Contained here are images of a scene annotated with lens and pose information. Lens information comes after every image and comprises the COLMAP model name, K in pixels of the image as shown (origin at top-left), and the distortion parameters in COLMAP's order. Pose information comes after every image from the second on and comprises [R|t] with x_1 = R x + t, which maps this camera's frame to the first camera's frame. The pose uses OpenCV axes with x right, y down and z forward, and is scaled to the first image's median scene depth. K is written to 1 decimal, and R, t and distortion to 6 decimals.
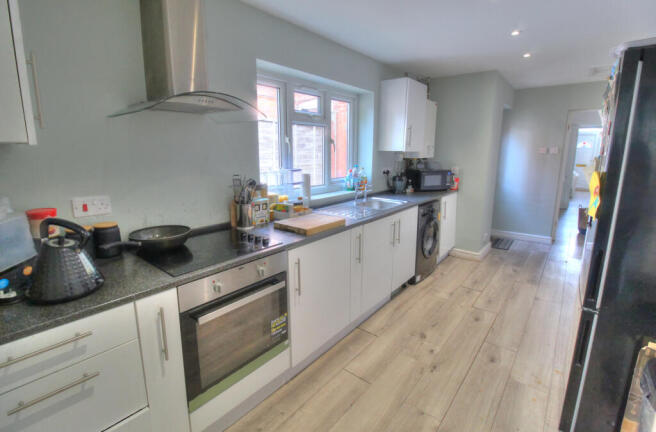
lens RADIAL K [[309.8, 0, 328.4], [0, 309.8, 211.8], [0, 0, 1]] dist [-0.003990, -0.001100]
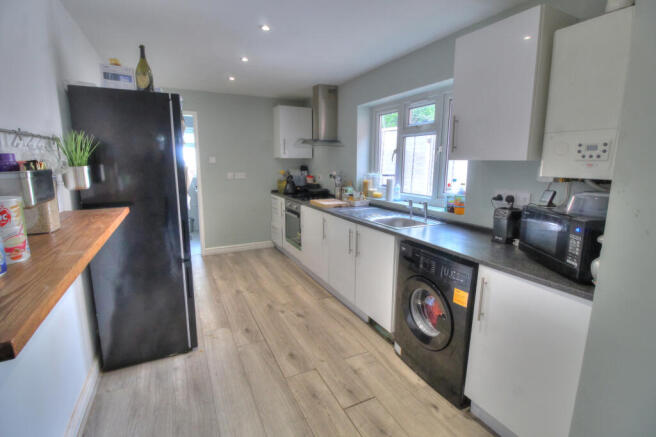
lens RADIAL K [[309.8, 0, 329.8], [0, 309.8, 217.1], [0, 0, 1]] dist [-0.003990, -0.001100]
pose [[-0.418834, 0.149621, -0.895651, 1.195724], [-0.193146, 0.949083, 0.248869, -0.252272], [0.887284, 0.277227, -0.368610, 1.366460]]
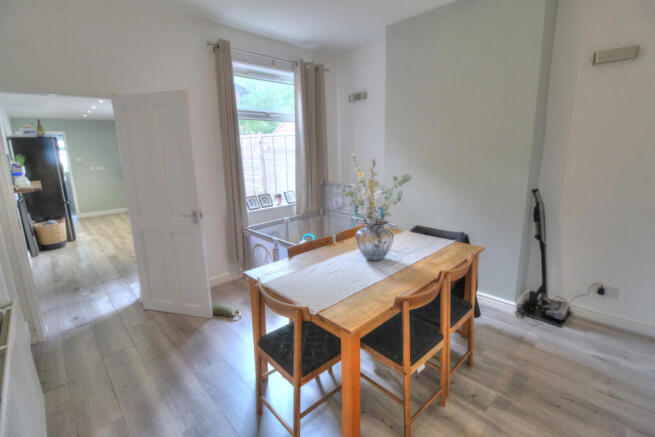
lens RADIAL K [[309.3, 0, 327.3], [0, 309.3, 215.9], [0, 0, 1]] dist [-0.003990, -0.001100]
pose [[-0.145629, 0.200839, -0.968739, 2.446505], [-0.182470, 0.956927, 0.225820, -0.572175], [0.972367, 0.209652, -0.102709, 2.736322]]
